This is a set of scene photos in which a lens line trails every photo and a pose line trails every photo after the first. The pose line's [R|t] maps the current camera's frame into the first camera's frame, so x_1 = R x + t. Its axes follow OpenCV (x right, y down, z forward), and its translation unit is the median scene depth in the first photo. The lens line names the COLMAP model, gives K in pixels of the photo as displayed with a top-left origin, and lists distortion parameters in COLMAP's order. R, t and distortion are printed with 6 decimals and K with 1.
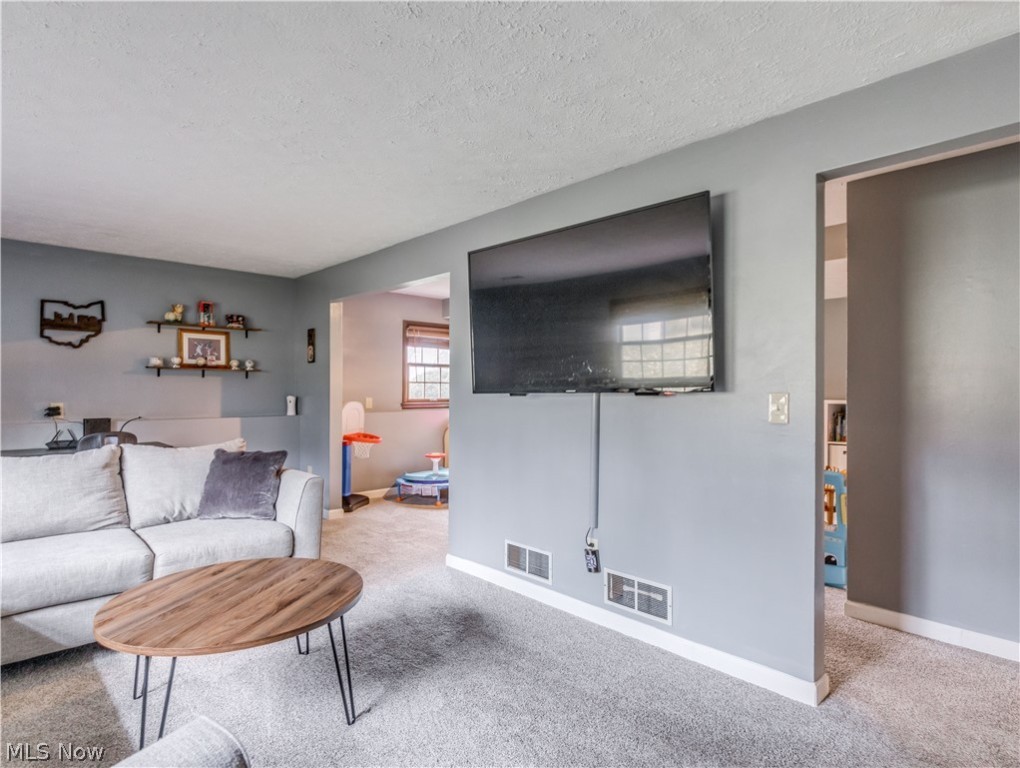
lens RADIAL K [[556.9, 0, 512.0], [0, 556.9, 385.0], [0, 0, 1]] dist [-0.001700, 0.000004]
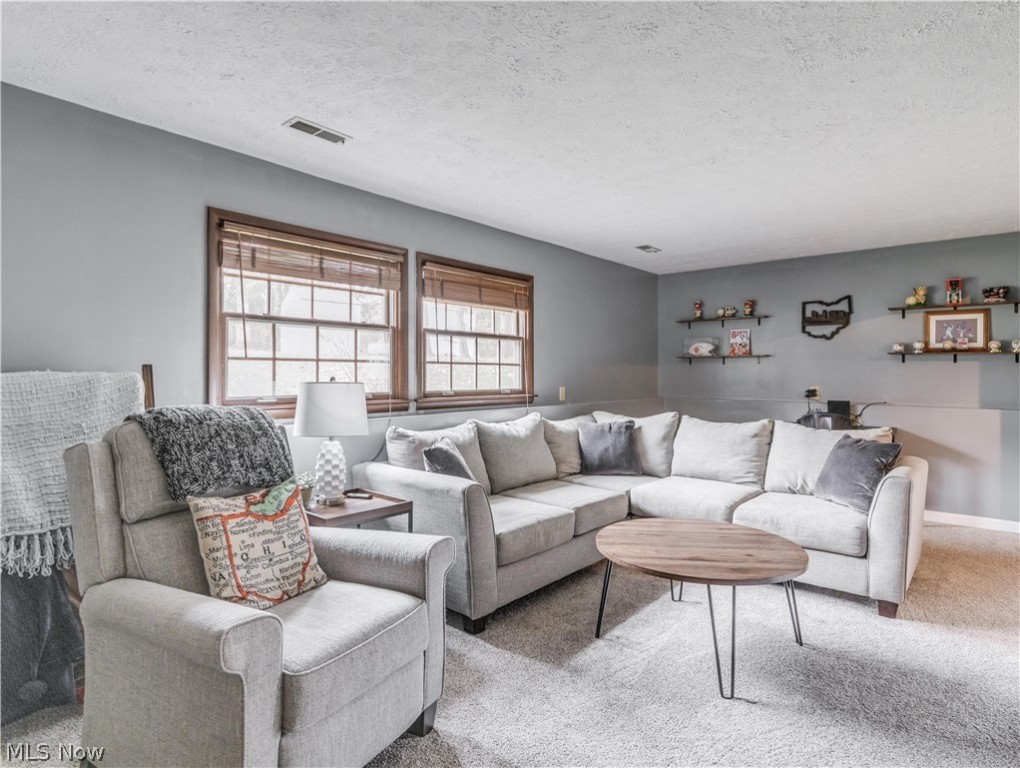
lens RADIAL K [[556.9, 0, 512.0], [0, 556.9, 385.0], [0, 0, 1]] dist [-0.001700, 0.000004]
pose [[0.098036, 0.020096, -0.994980, 0.315233], [0.001320, 0.999793, 0.020324, 0.003920], [0.995182, -0.003305, 0.097989, 0.232059]]
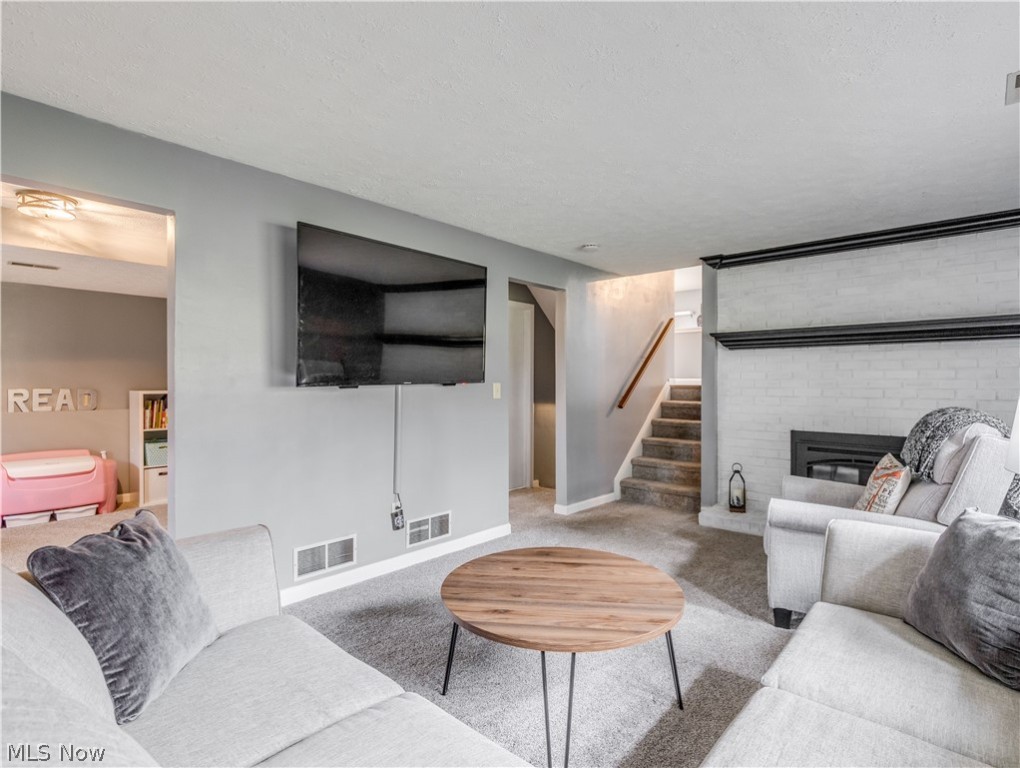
lens RADIAL K [[518.6, 0, 510.0], [0, 518.6, 384.0], [0, 0, 1]] dist [0.011911, 0.000556]
pose [[-0.069426, -0.005634, 0.997571, -0.675618], [-0.007793, 0.999957, 0.005106, 0.003322], [-0.997557, -0.007420, -0.069467, 0.551924]]
